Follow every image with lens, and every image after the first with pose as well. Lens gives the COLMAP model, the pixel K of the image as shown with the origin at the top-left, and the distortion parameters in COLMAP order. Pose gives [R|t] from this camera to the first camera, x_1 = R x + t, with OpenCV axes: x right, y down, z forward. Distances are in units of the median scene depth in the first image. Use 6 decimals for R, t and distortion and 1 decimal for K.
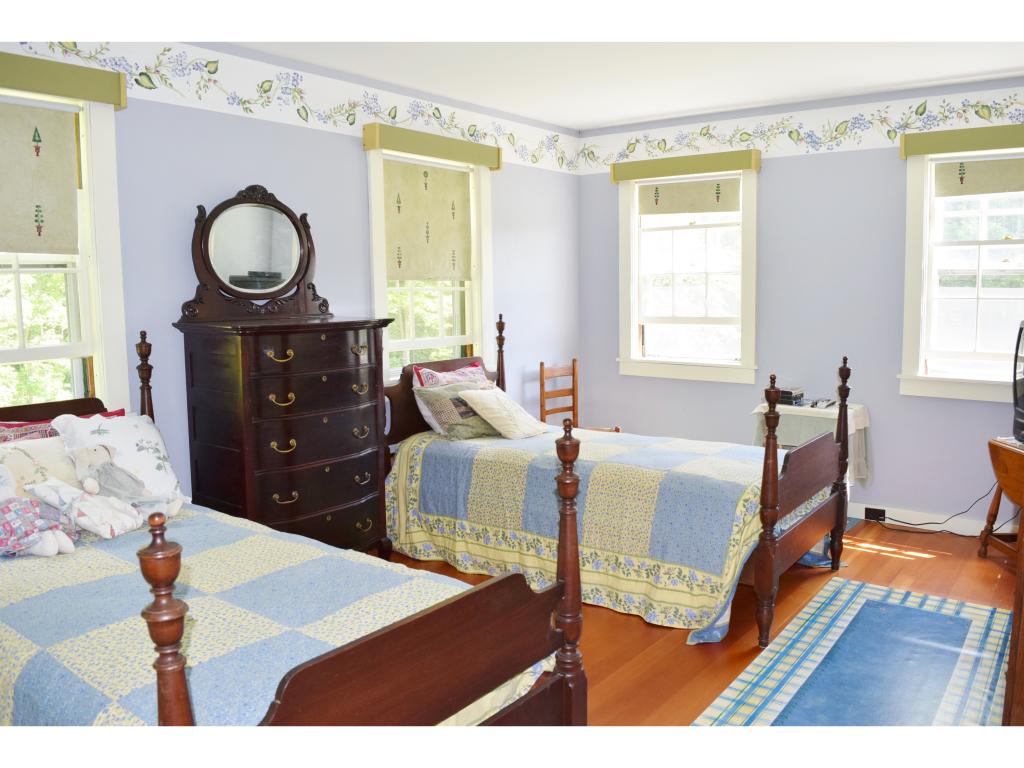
lens RADIAL K [[826.9, 0, 512.0], [0, 826.9, 384.0], [0, 0, 1]] dist [-0.021465, -0.004281]
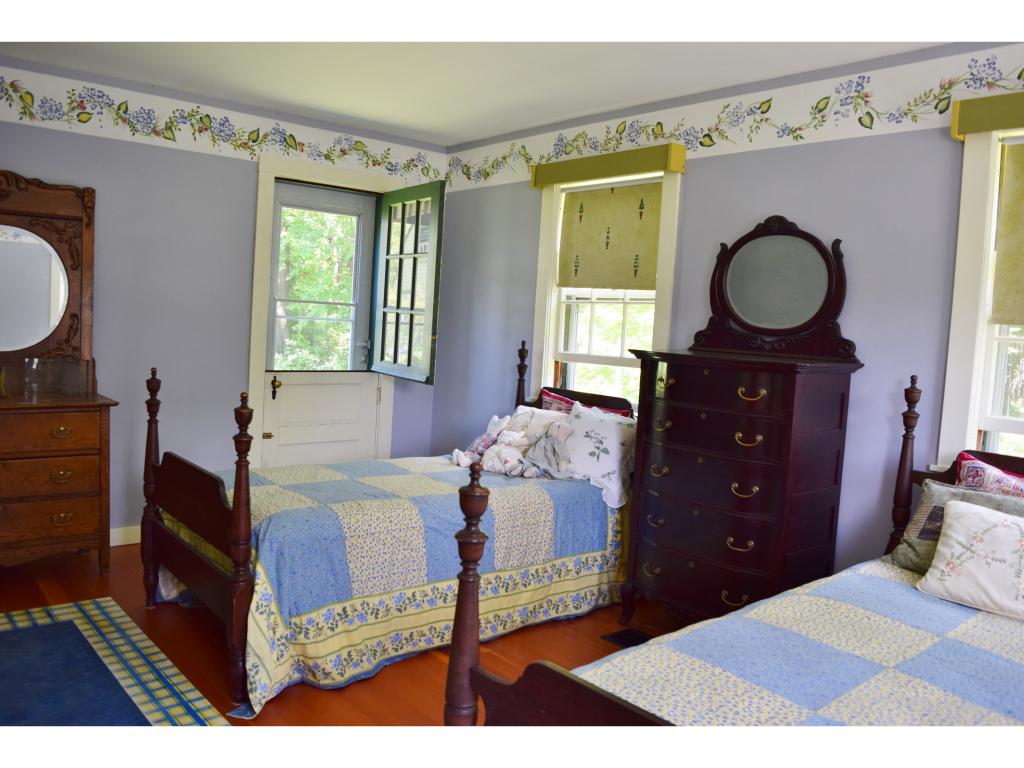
lens RADIAL K [[826.9, 0, 512.0], [0, 826.9, 384.0], [0, 0, 1]] dist [-0.021465, -0.004281]
pose [[-0.196877, 0.084229, -0.976803, 0.697483], [-0.165162, 0.979215, 0.117726, -0.112335], [0.966416, 0.184509, -0.178874, 0.907009]]
